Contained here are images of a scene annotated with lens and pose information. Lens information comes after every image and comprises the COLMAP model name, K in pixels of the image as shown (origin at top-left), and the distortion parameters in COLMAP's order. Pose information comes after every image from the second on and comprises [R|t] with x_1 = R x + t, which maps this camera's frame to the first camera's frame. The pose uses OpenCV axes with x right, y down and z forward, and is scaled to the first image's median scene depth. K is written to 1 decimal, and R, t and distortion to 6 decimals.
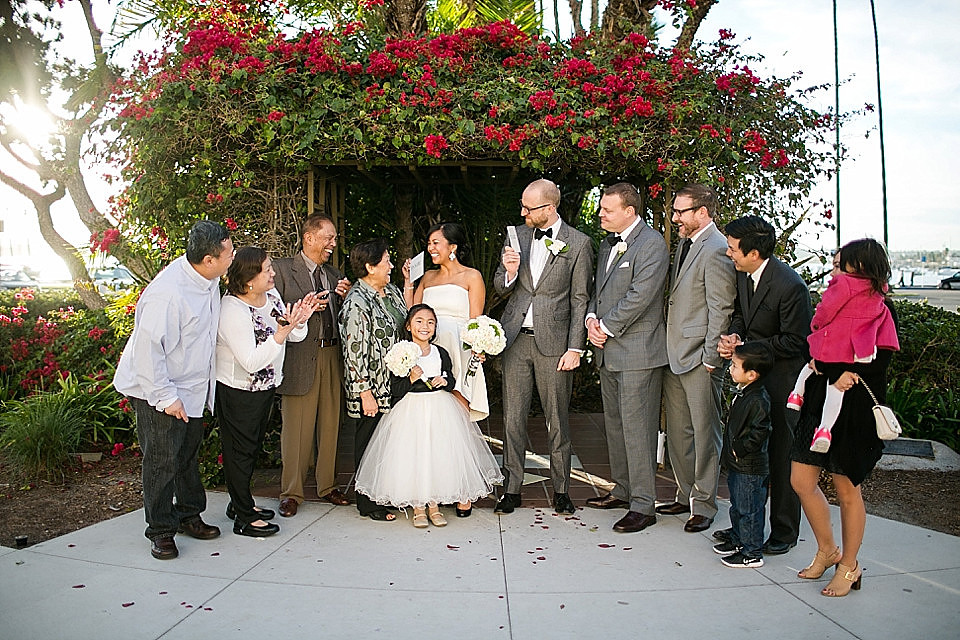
lens RADIAL K [[1015.8, 0, 479.8], [0, 1015.8, 311.8], [0, 0, 1]] dist [-0.085958, 0.086615]
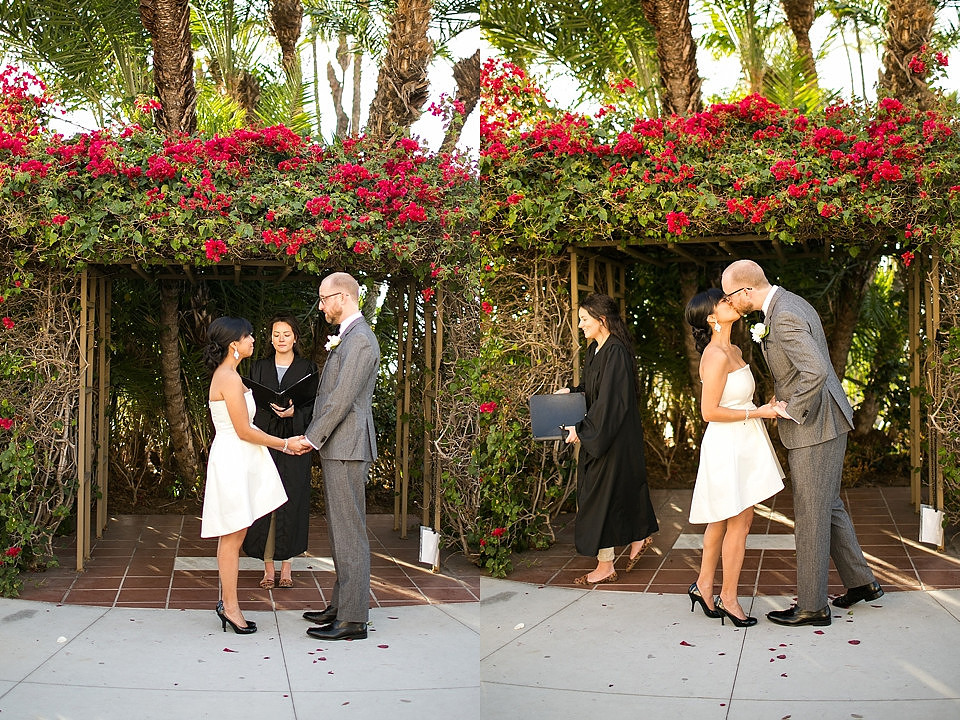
lens RADIAL K [[1110.2, 0, 274.6], [0, 1110.2, 282.5], [0, 0, 1]] dist [-0.082779, 0.000548]
pose [[0.999063, 0.005798, 0.042888, -0.029615], [-0.001105, 0.994079, -0.108650, -0.008358], [-0.043264, 0.108501, 0.993154, -0.105211]]
